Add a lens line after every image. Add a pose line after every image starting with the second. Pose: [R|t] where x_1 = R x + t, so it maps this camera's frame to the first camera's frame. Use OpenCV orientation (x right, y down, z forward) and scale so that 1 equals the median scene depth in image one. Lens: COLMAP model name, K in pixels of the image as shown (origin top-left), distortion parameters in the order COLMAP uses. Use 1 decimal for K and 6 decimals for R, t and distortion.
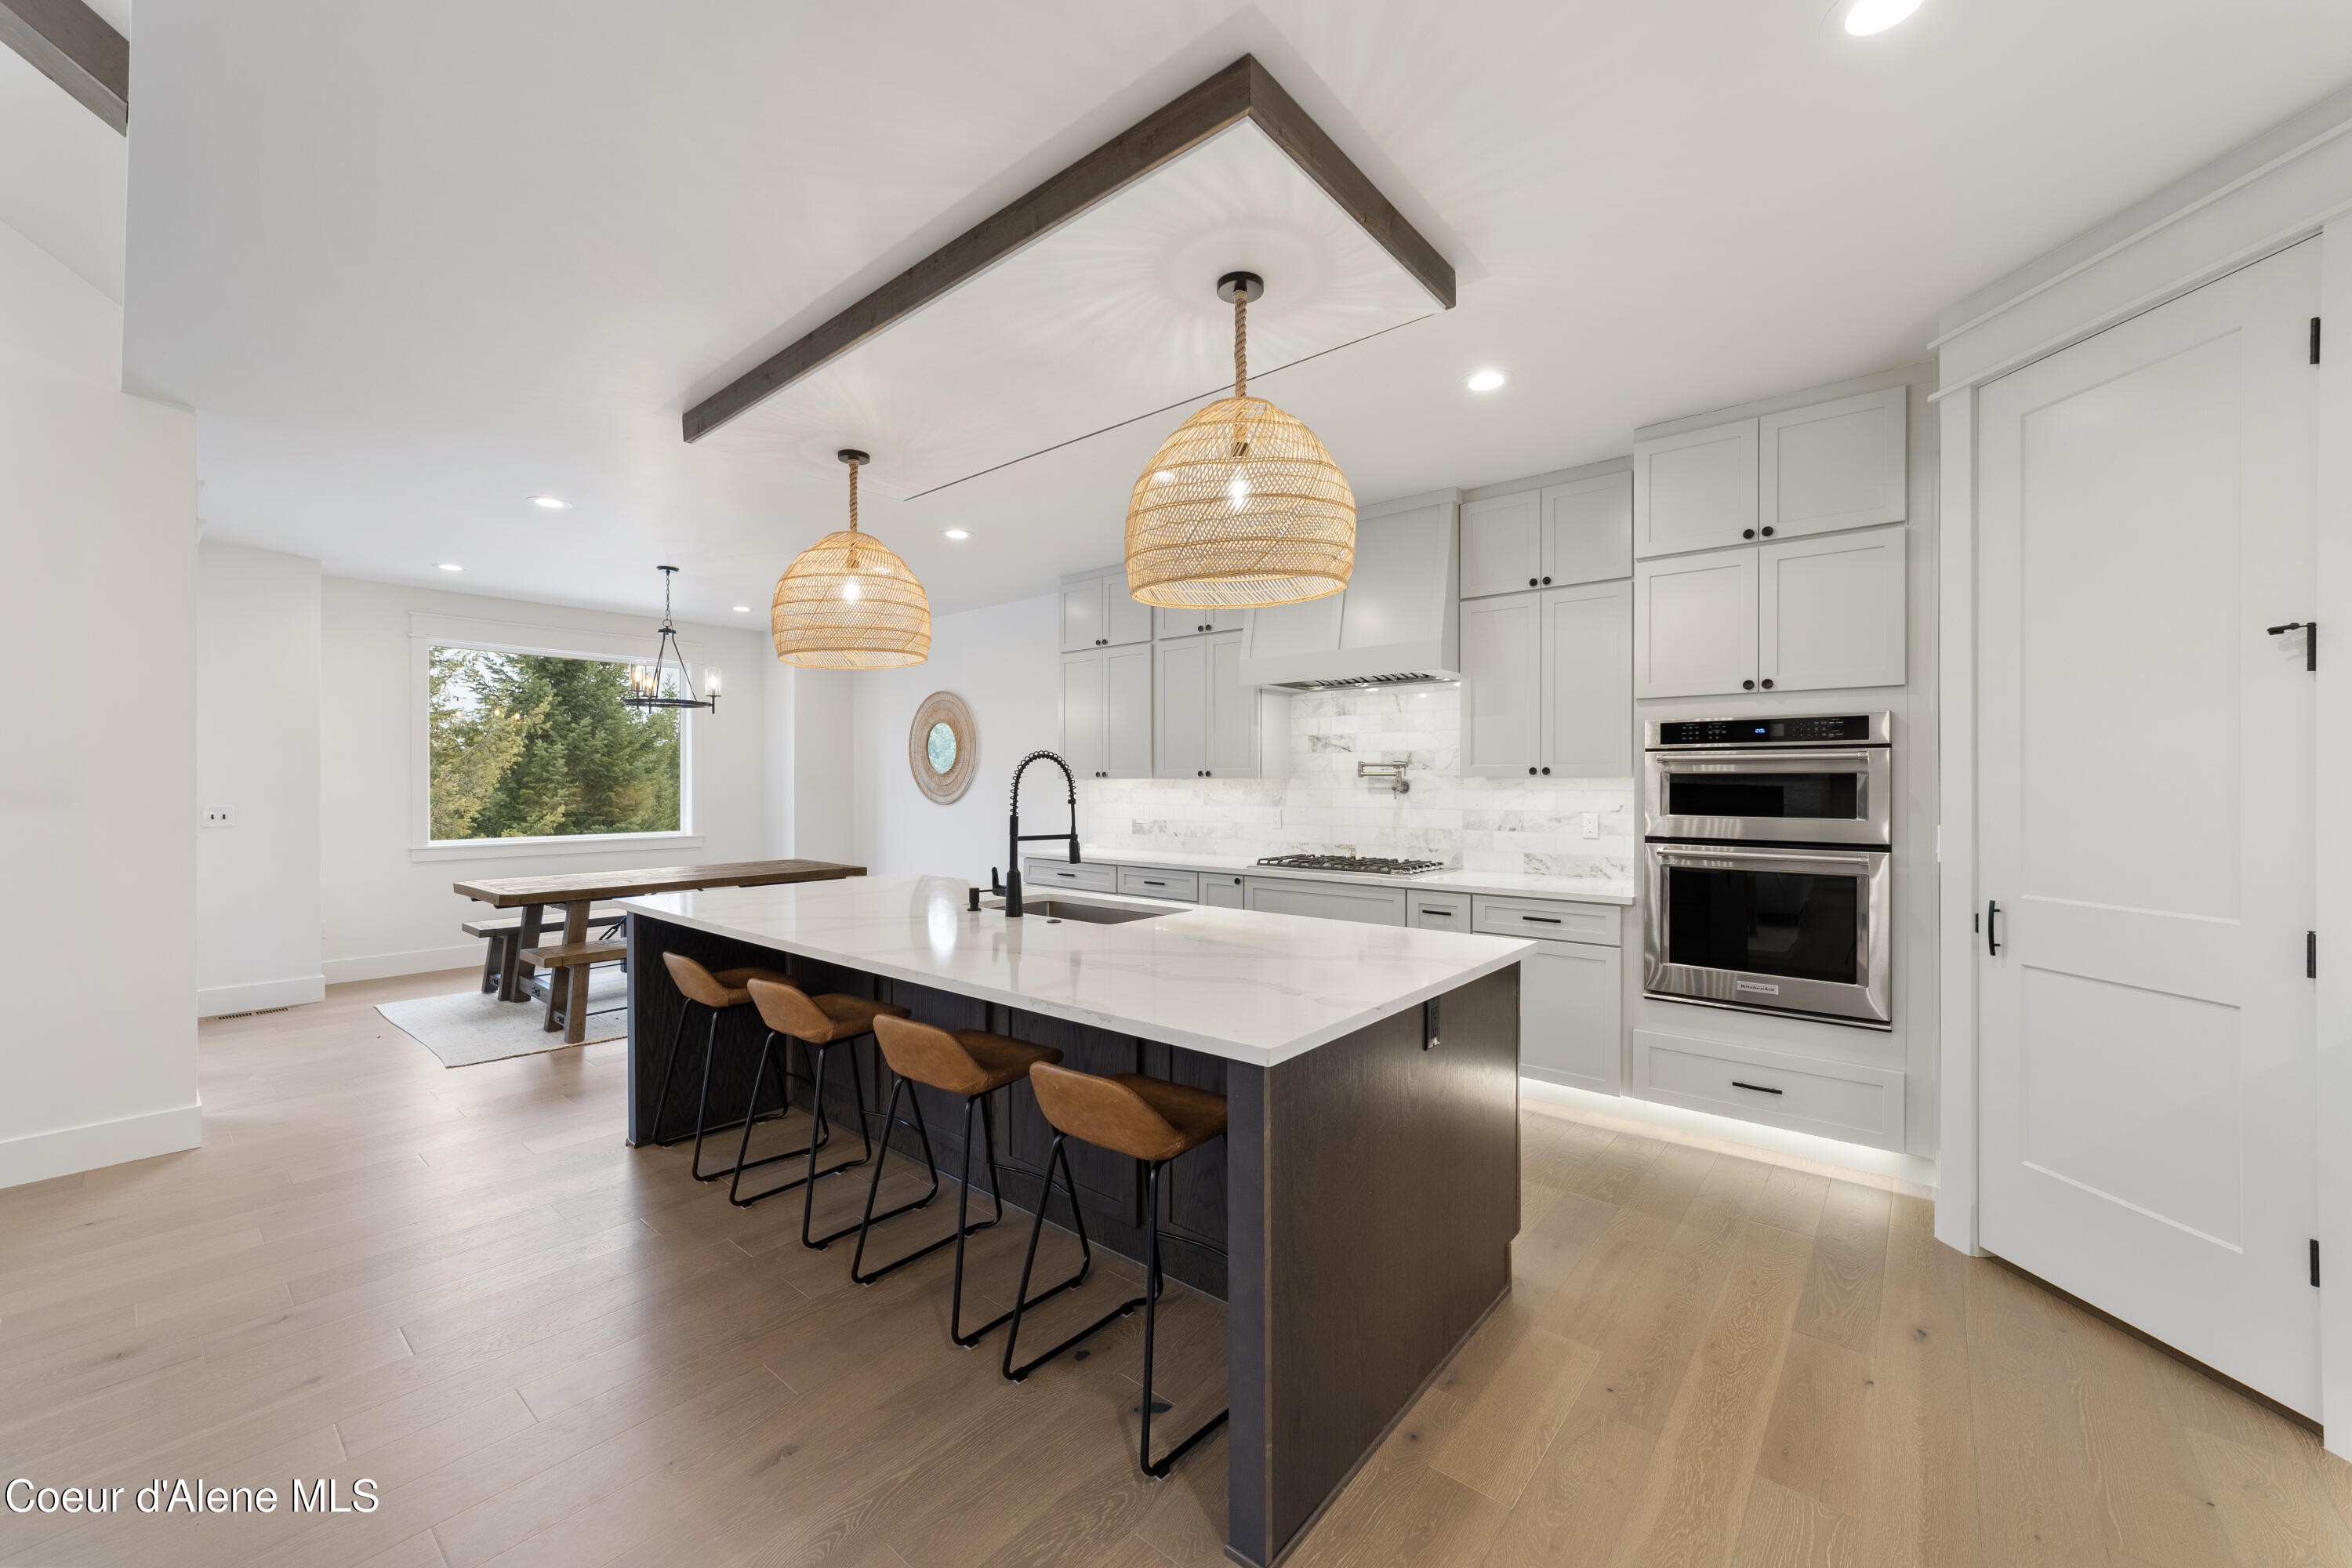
lens RADIAL K [[901.2, 0, 1179.6], [0, 901.2, 786.4], [0, 0, 1]] dist [-0.018850, 0.009862]
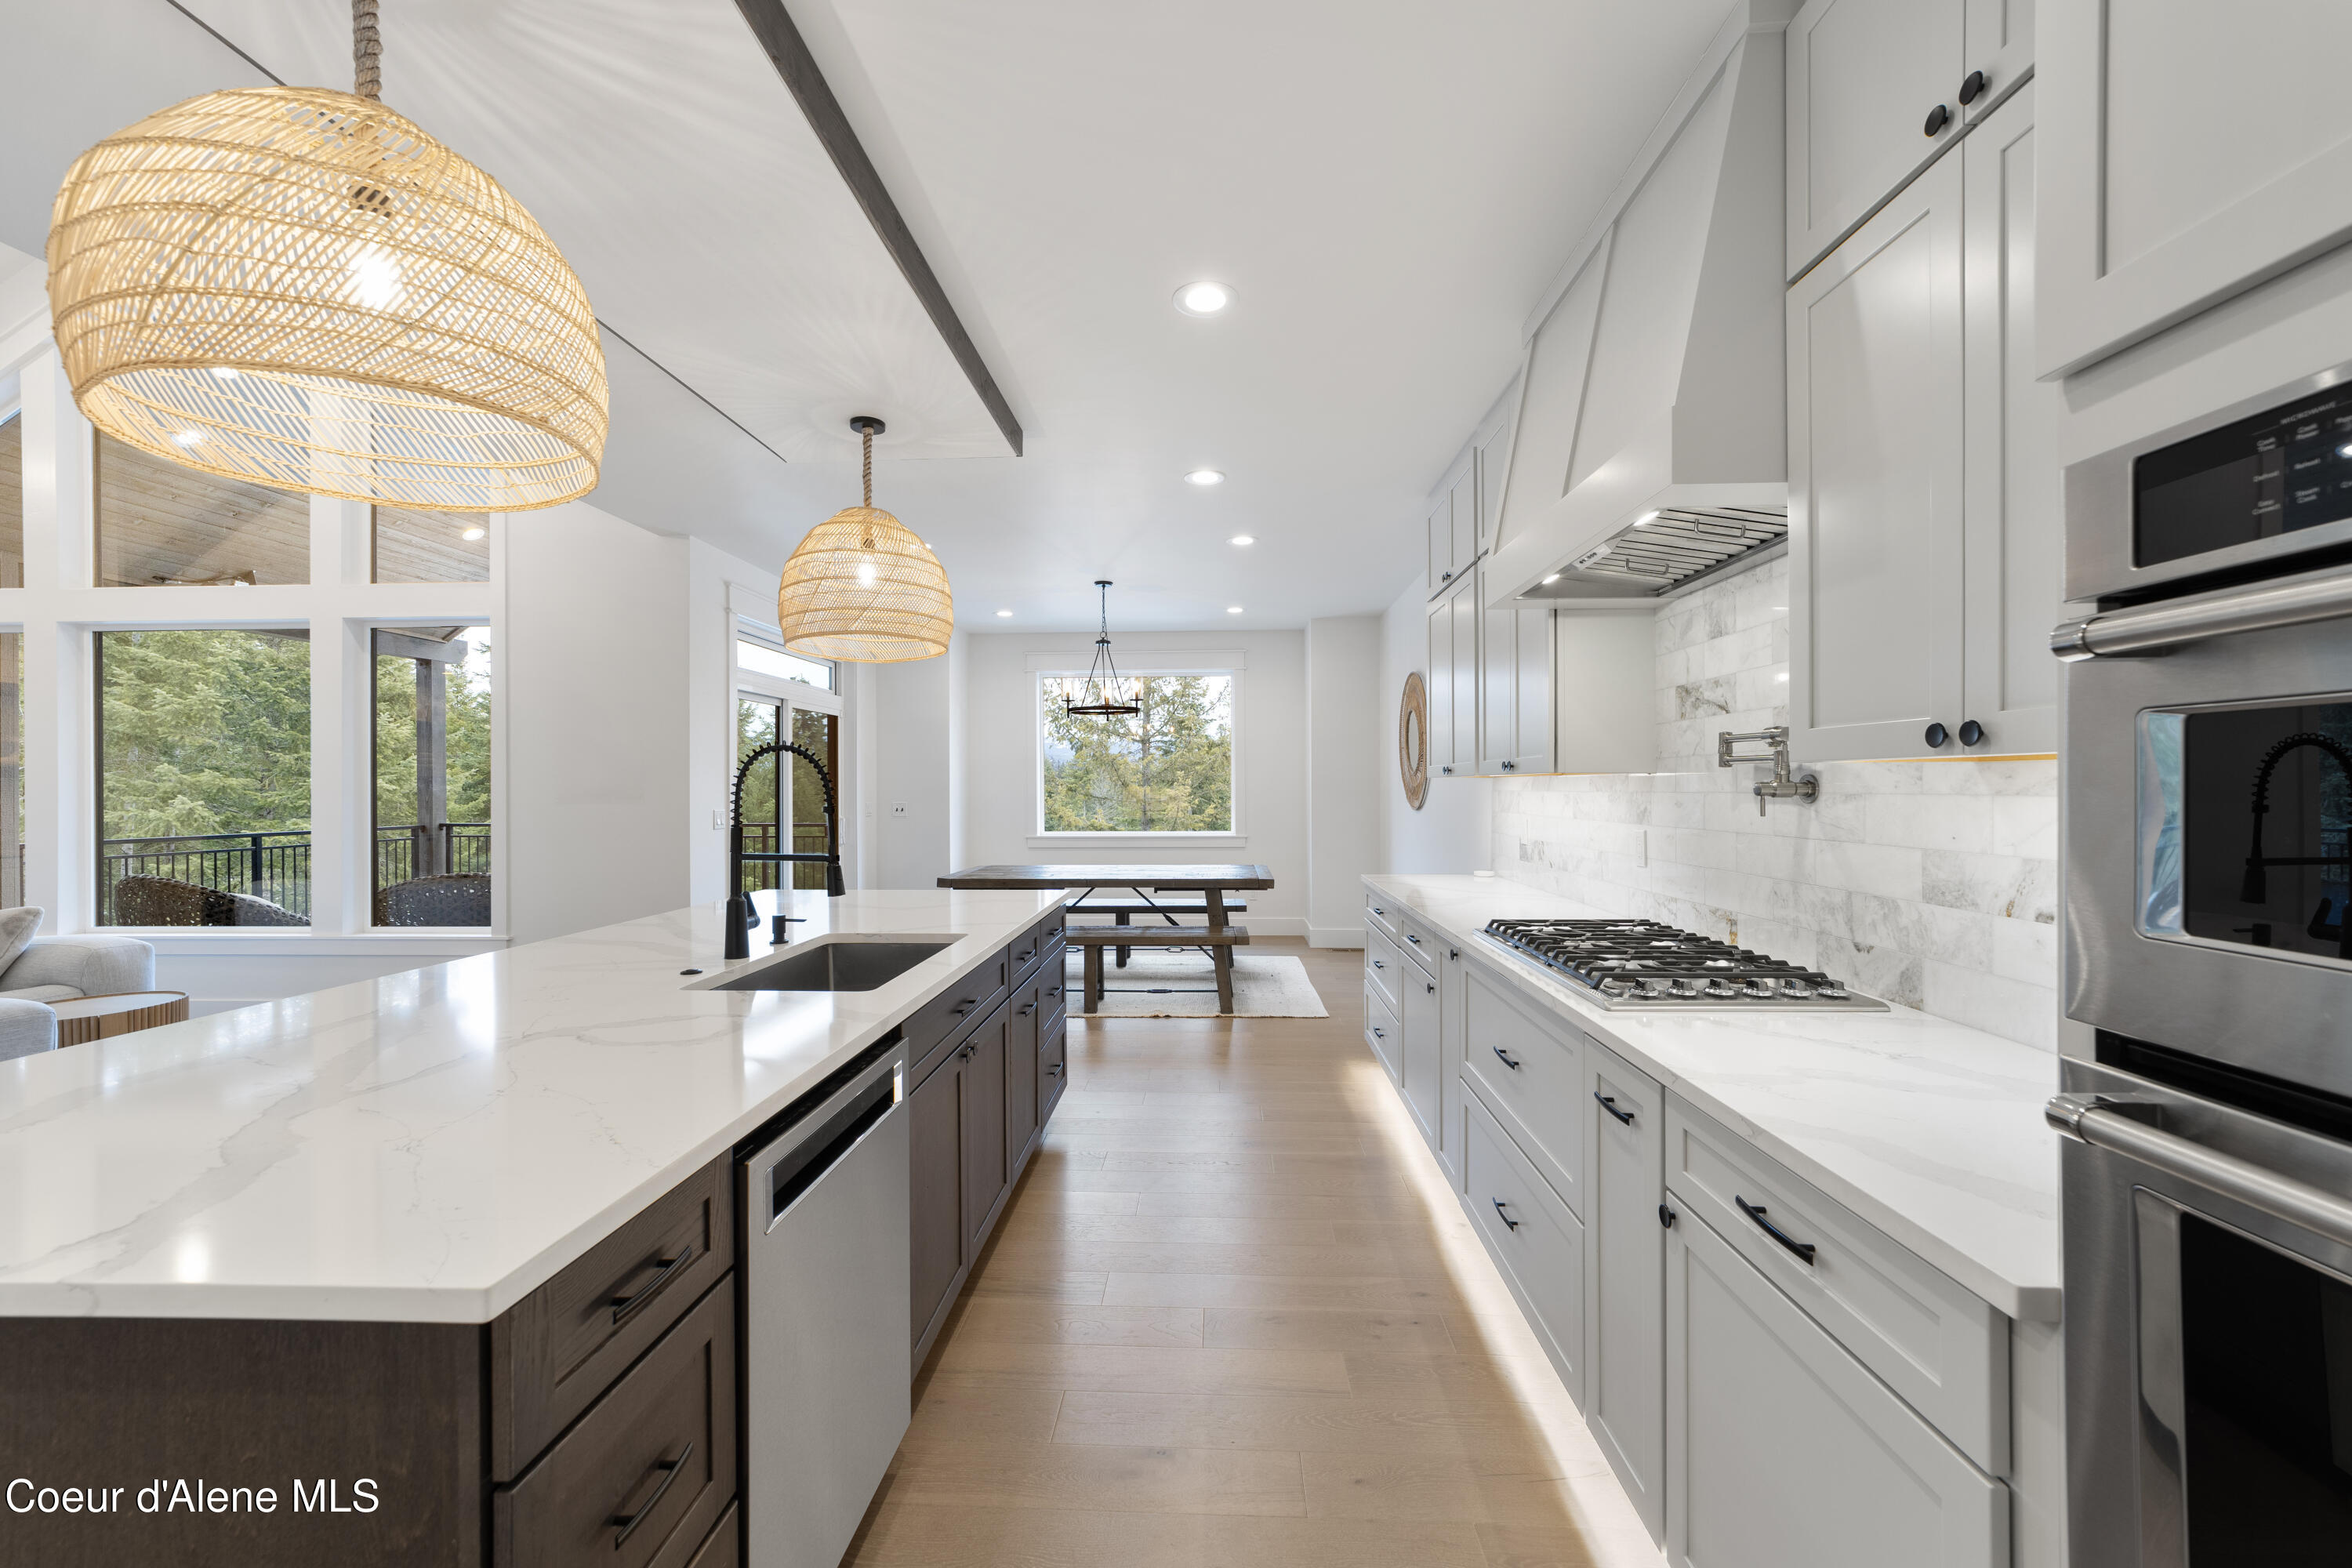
lens RADIAL K [[901.2, 0, 1179.6], [0, 901.2, 786.4], [0, 0, 1]] dist [-0.018850, 0.009862]
pose [[0.607152, -0.003562, -0.794577, 0.532068], [0.003071, 0.999993, -0.002136, 0.000162], [0.794580, -0.001143, 0.607159, 0.681601]]
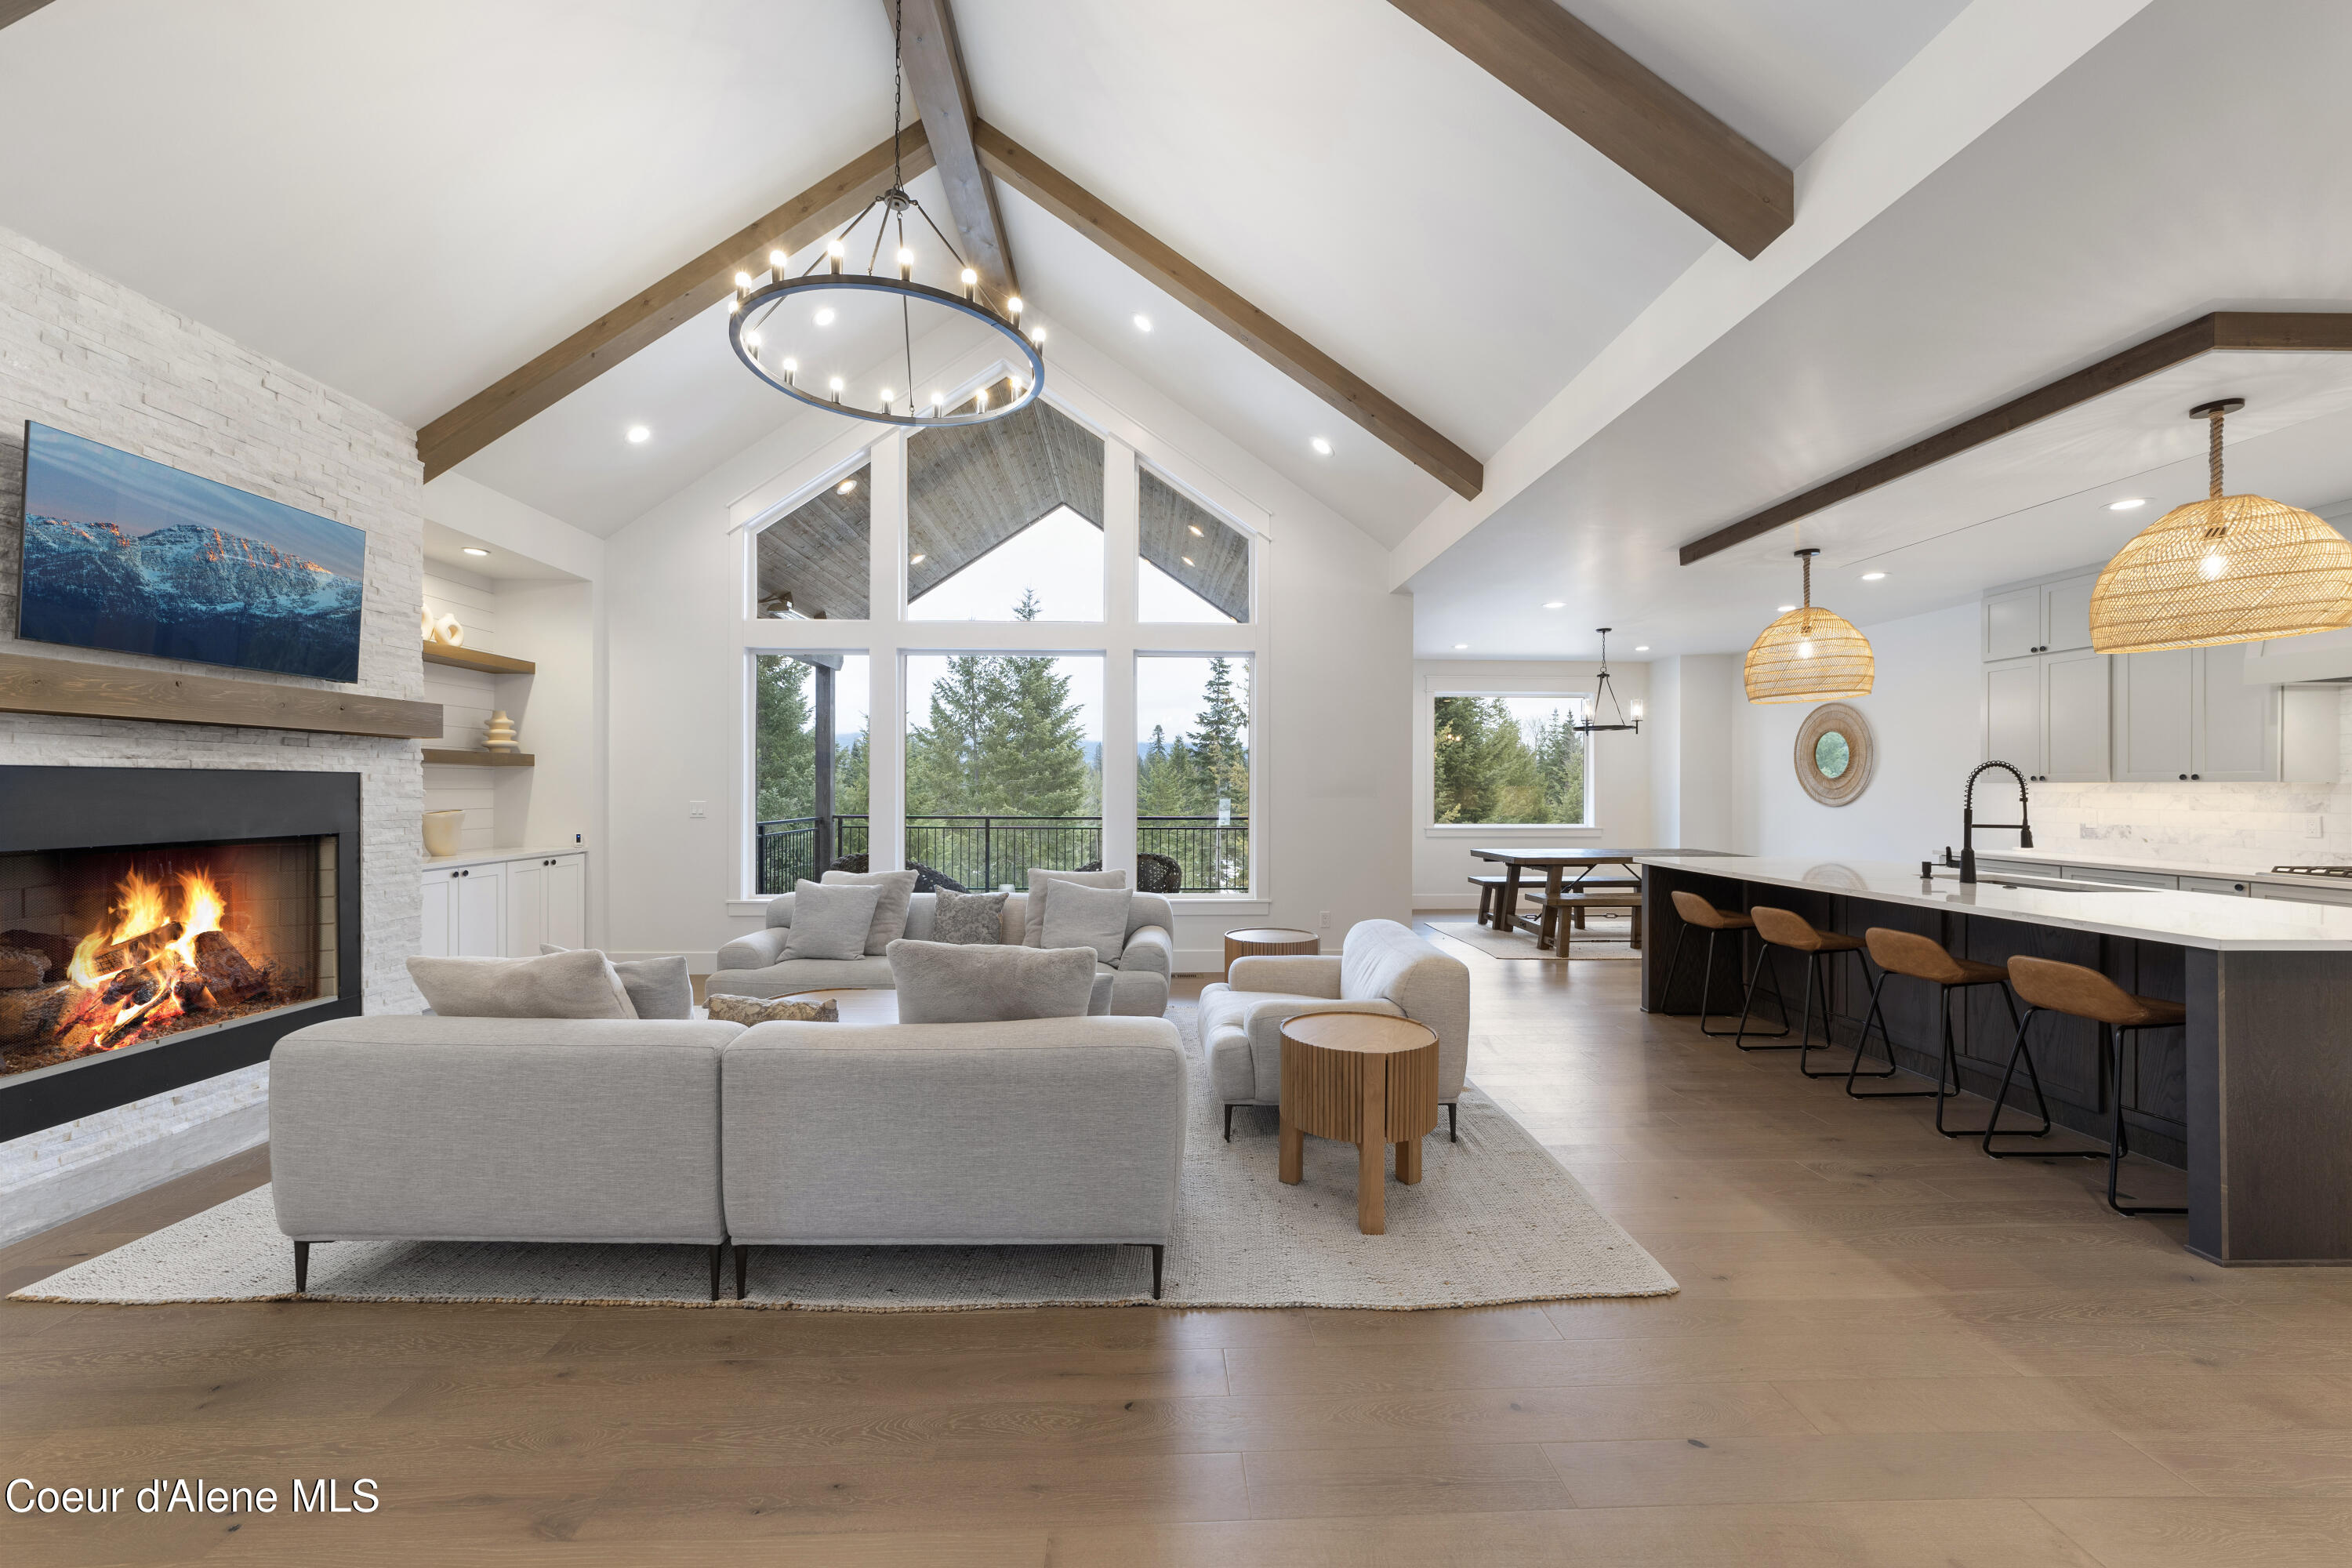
lens RADIAL K [[901.2, 0, 1179.6], [0, 901.2, 786.4], [0, 0, 1]] dist [-0.018850, 0.009862]
pose [[0.673845, 0.001069, -0.738872, 0.009059], [-0.005322, 0.999980, -0.003408, 0.007074], [0.738853, 0.006229, 0.673838, -0.647210]]
